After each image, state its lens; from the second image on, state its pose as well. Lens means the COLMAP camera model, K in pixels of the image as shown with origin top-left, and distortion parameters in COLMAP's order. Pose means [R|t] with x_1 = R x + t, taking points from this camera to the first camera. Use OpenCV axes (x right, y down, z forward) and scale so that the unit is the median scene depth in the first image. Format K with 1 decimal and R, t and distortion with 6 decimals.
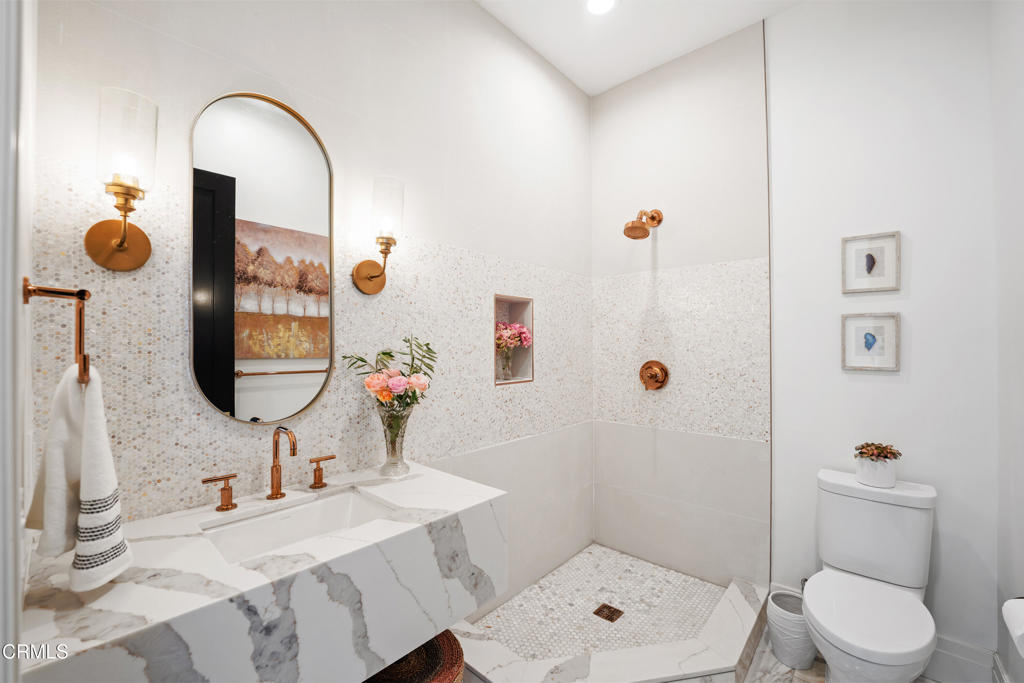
lens RADIAL K [[420.4, 0, 512.5], [0, 420.4, 341.4], [0, 0, 1]] dist [-0.021668, -0.000679]
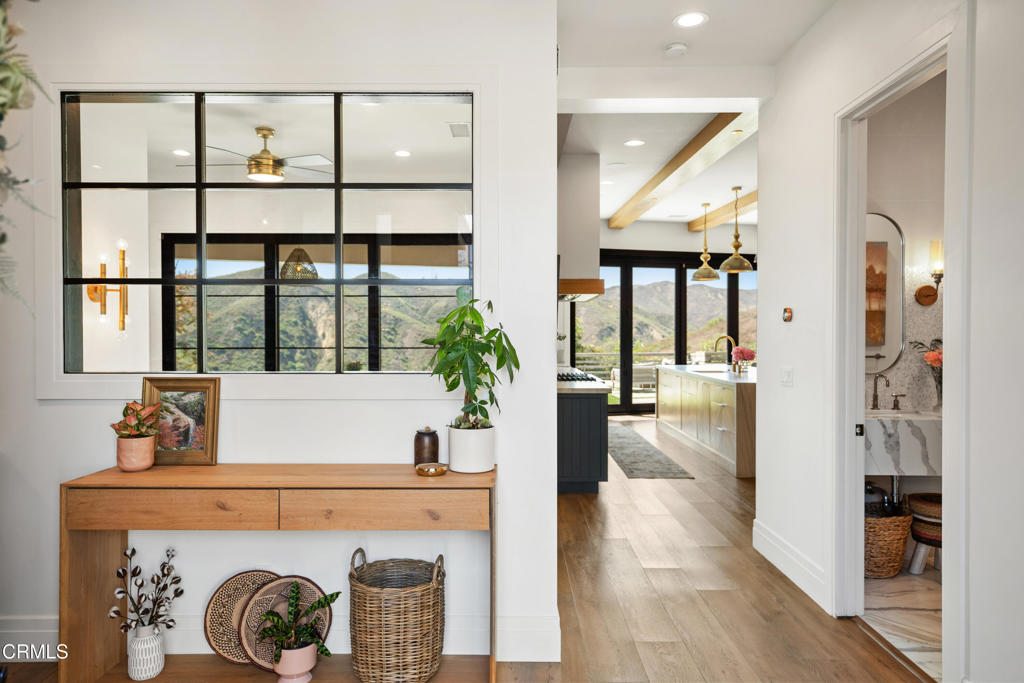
lens RADIAL K [[659.1, 0, 512.3], [0, 659.1, 341.9], [0, 0, 1]] dist [-0.008582, -0.001381]
pose [[0.653475, 0.010504, -0.756875, 0.618576], [-0.001216, 0.999917, 0.012827, 0.002329], [0.756947, -0.007462, 0.653433, -2.154925]]
